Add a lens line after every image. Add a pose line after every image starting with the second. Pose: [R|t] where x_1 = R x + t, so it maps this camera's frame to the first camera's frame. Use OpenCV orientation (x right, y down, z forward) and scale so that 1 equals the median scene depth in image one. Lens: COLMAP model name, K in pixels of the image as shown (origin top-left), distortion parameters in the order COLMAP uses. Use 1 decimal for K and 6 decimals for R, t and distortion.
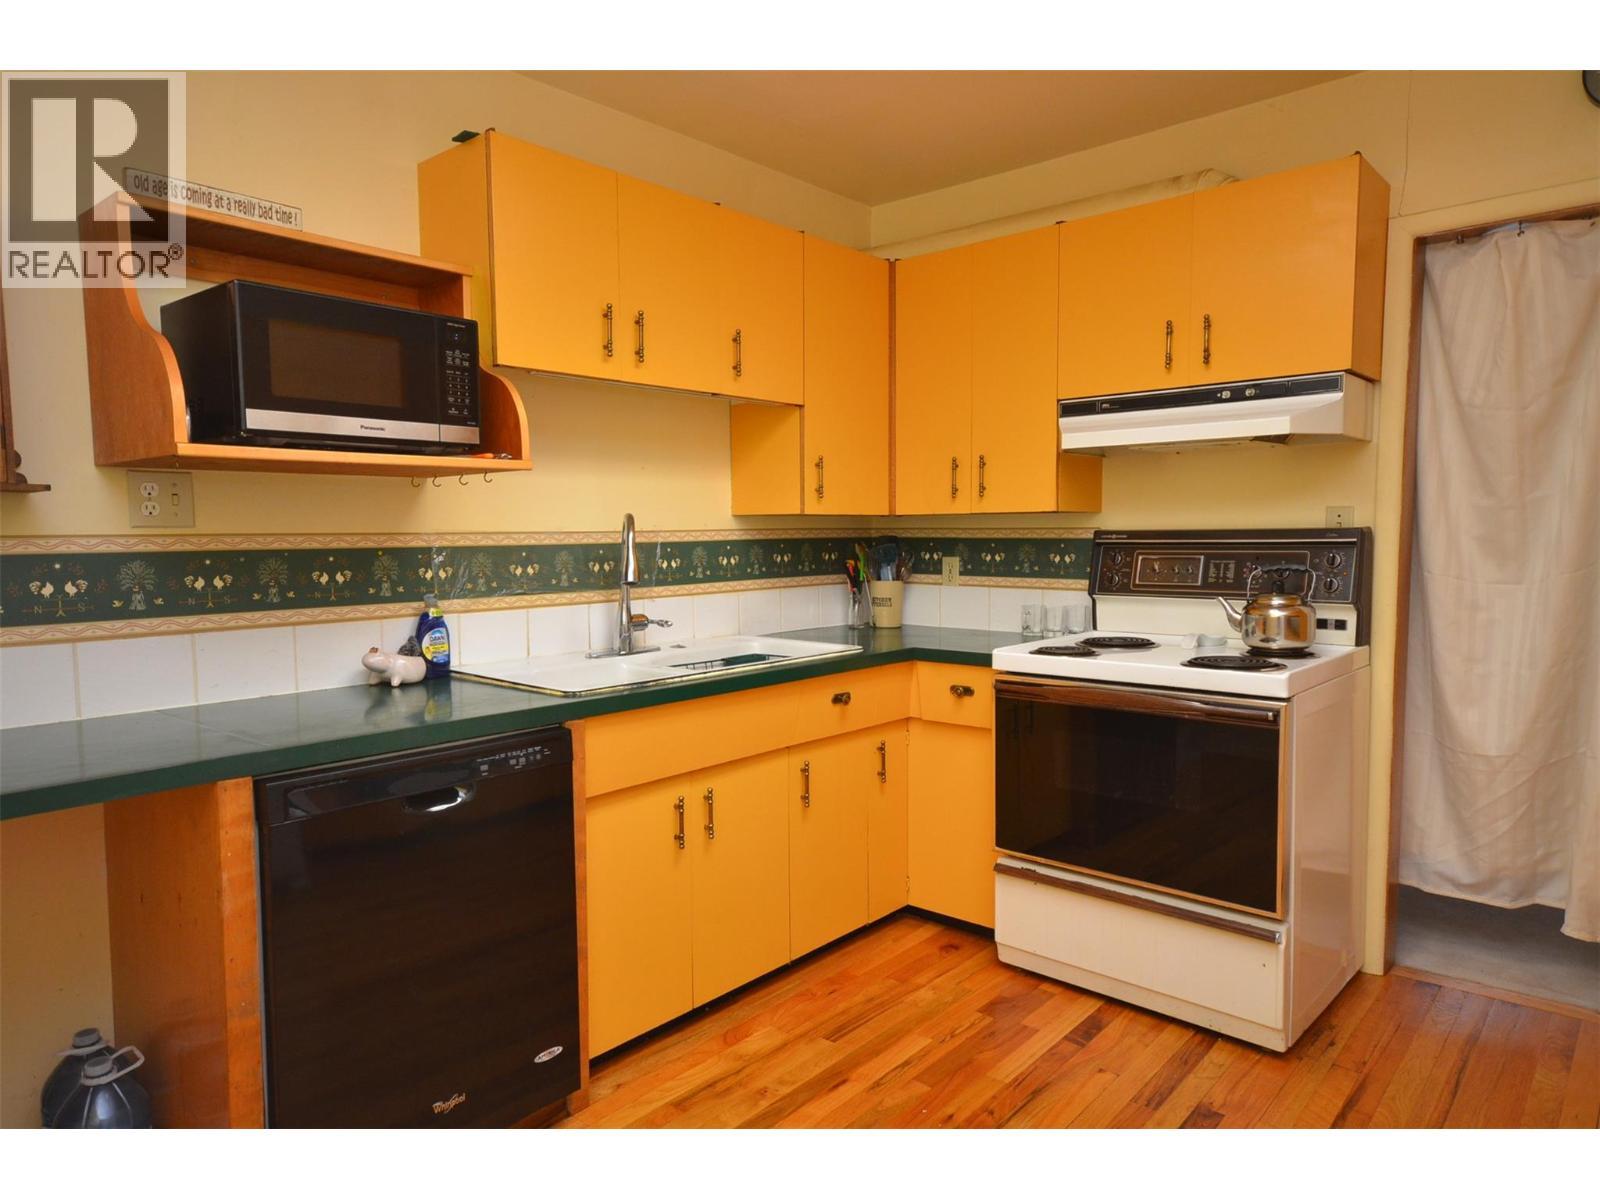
lens RADIAL K [[1017.1, 0, 778.6], [0, 1017.1, 608.5], [0, 0, 1]] dist [0.007033, 0.019840]
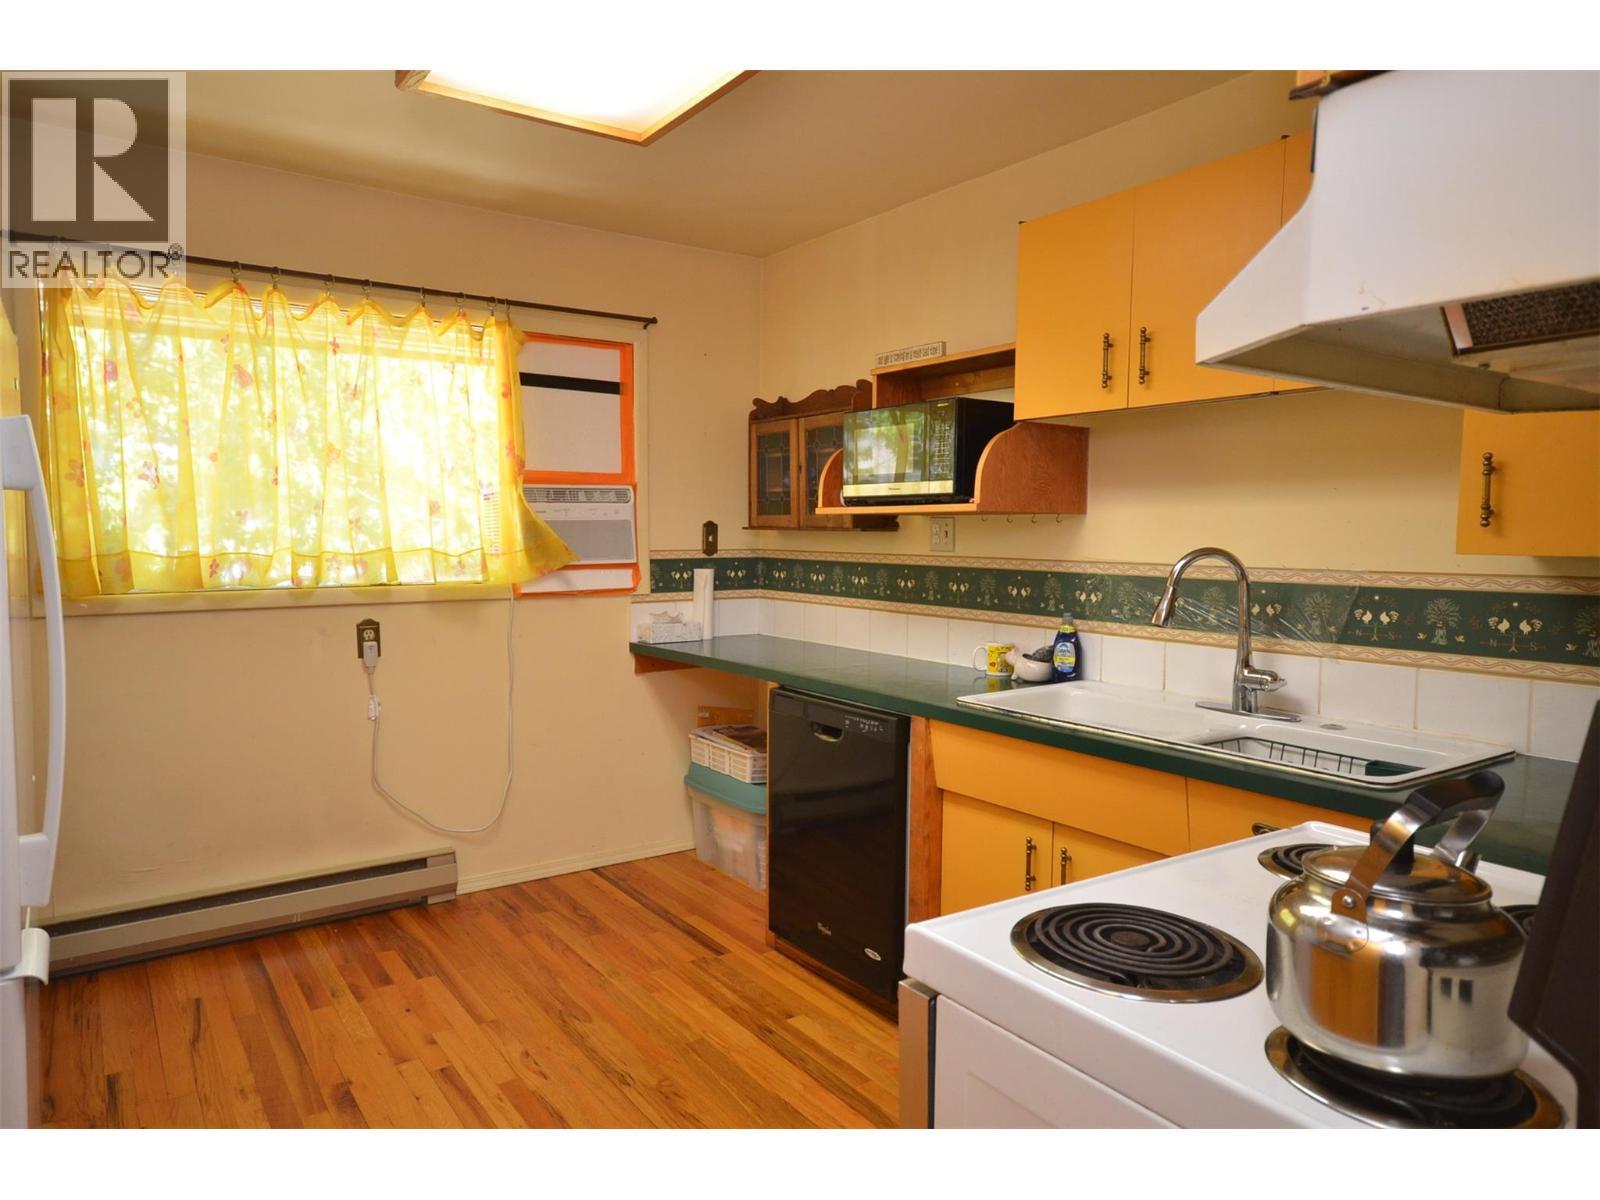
lens RADIAL K [[1017.1, 0, 778.6], [0, 1017.1, 608.5], [0, 0, 1]] dist [0.007033, 0.019840]
pose [[-0.239881, 0.057699, -0.969086, 0.822007], [-0.106724, 0.990614, 0.085399, -0.078524], [0.964918, 0.123911, -0.231472, 0.892685]]
